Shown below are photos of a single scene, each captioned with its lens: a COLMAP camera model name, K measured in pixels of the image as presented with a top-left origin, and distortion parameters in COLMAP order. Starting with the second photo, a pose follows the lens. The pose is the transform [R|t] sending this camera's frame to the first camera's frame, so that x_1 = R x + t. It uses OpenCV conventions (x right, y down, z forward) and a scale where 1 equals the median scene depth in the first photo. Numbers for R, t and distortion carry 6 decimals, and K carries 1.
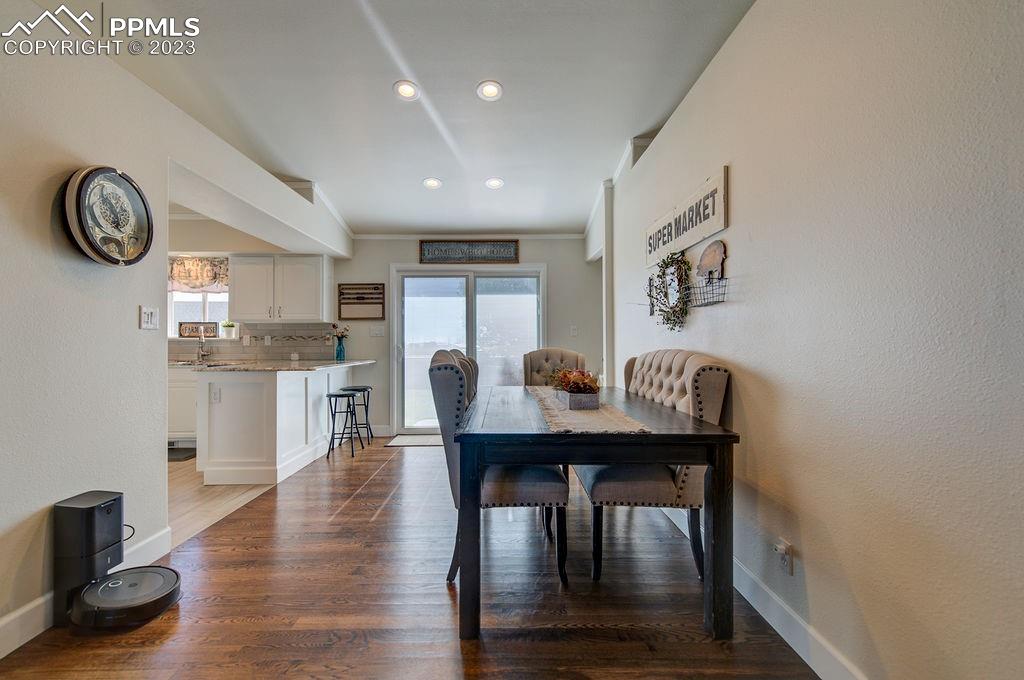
lens RADIAL K [[454.9, 0, 518.7], [0, 454.9, 339.2], [0, 0, 1]] dist [0.001942, 0.000161]
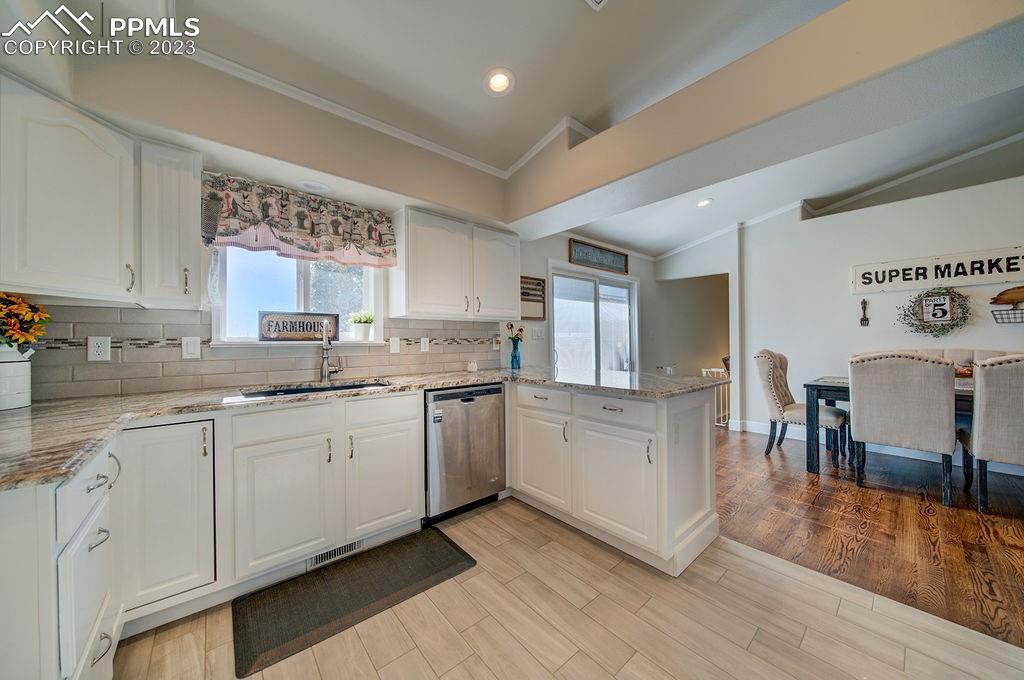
lens RADIAL K [[350.5, 0, 518.9], [0, 350.5, 338.0], [0, 0, 1]] dist [-0.001796, -0.000501]
pose [[0.763639, 0.003958, 0.645632, -0.775059], [-0.002332, 0.999992, -0.003372, -0.006095], [-0.645640, 0.001069, 0.763642, 0.510623]]
